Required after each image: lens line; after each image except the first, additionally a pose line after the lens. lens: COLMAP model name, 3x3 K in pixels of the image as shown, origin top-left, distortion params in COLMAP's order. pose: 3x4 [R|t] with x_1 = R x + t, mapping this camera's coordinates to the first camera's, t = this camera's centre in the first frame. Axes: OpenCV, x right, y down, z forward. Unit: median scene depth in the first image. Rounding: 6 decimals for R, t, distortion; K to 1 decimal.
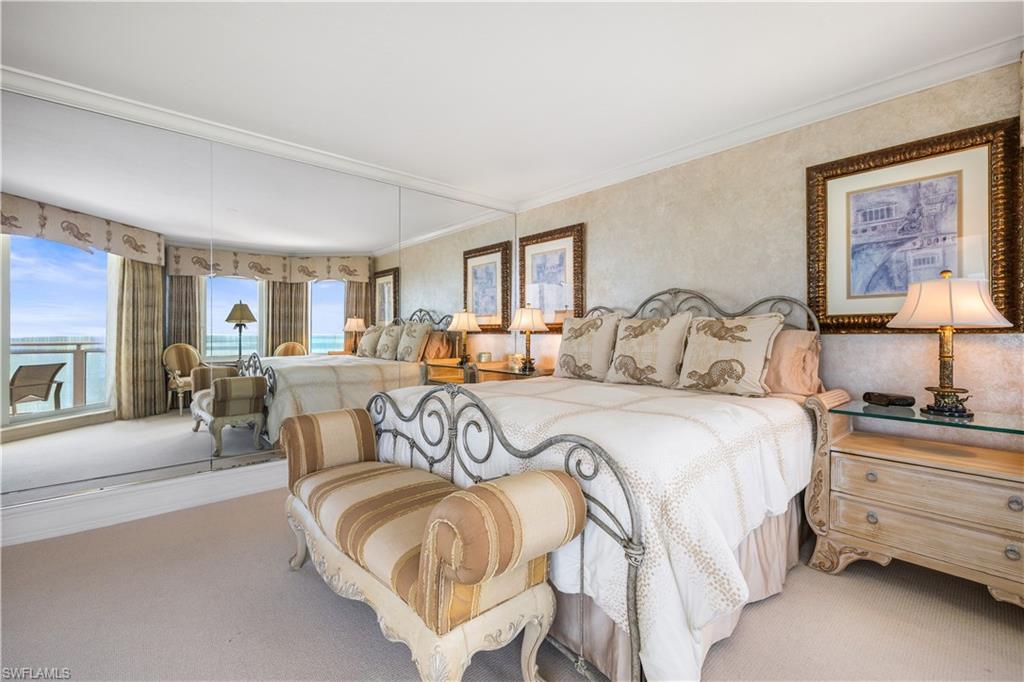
lens RADIAL K [[443.5, 0, 509.6], [0, 443.5, 335.7], [0, 0, 1]] dist [0.001299, 0.000062]
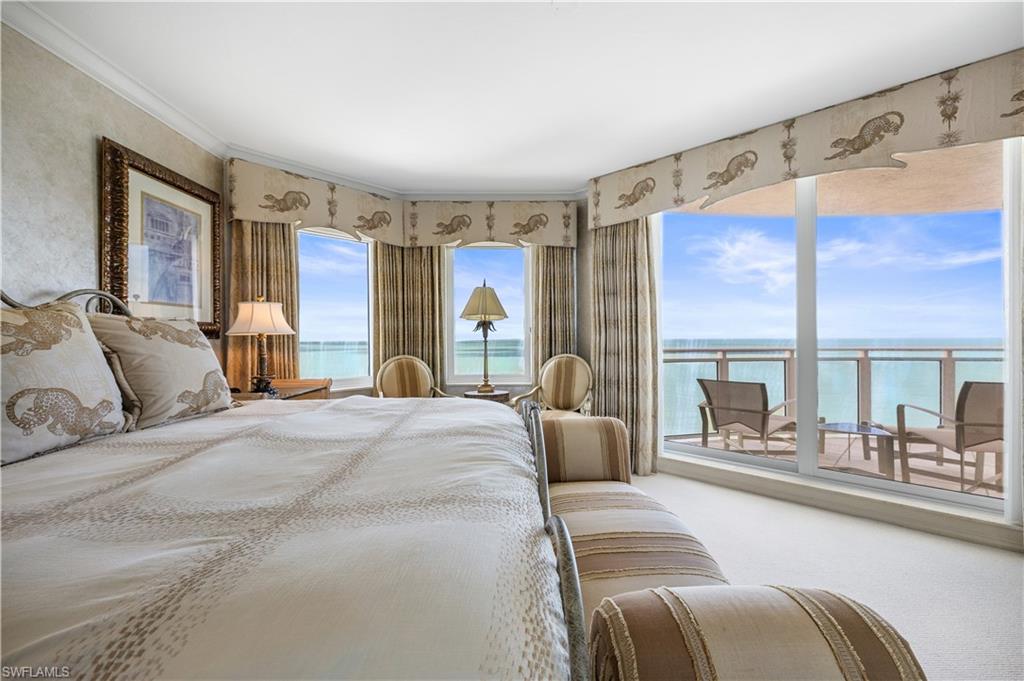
lens RADIAL K [[434.2, 0, 510.0], [0, 434.2, 337.5], [0, 0, 1]] dist [0.000798, -0.000140]
pose [[-0.767931, -0.001524, 0.640531, -0.446287], [0.001665, 0.999989, 0.004376, -0.010765], [-0.640531, 0.004427, -0.767920, 1.209640]]
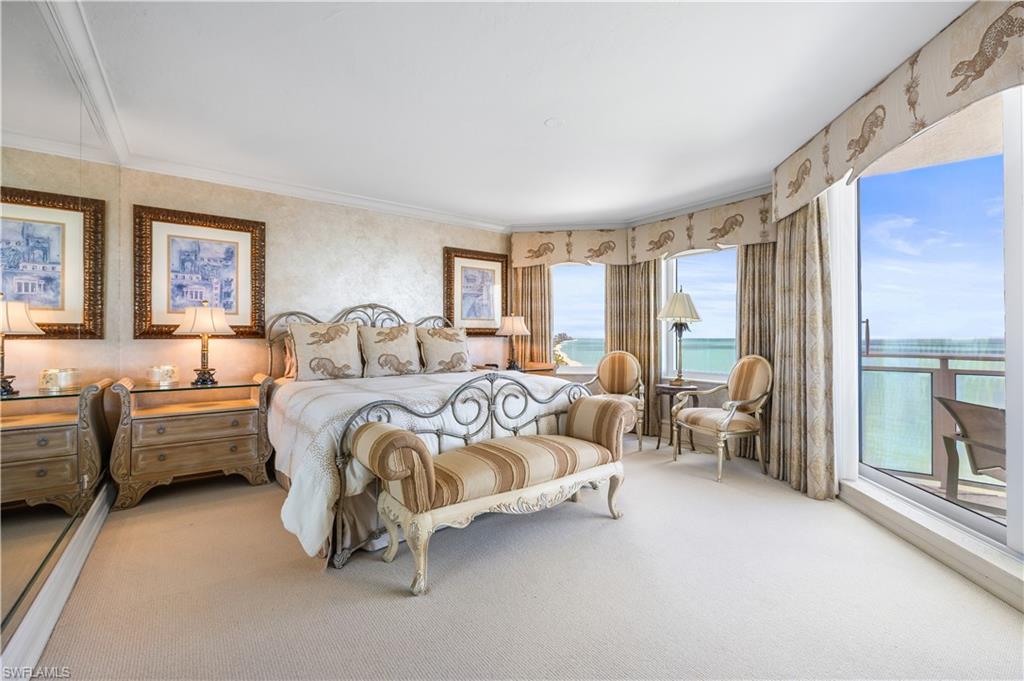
lens RADIAL K [[443.5, 0, 509.6], [0, 443.5, 335.2], [0, 0, 1]] dist [0.001299, 0.000062]
pose [[0.082050, -0.001327, 0.996627, -1.195846], [0.002162, 0.999997, 0.001154, -0.016097], [-0.996626, 0.002060, 0.082053, 0.622777]]
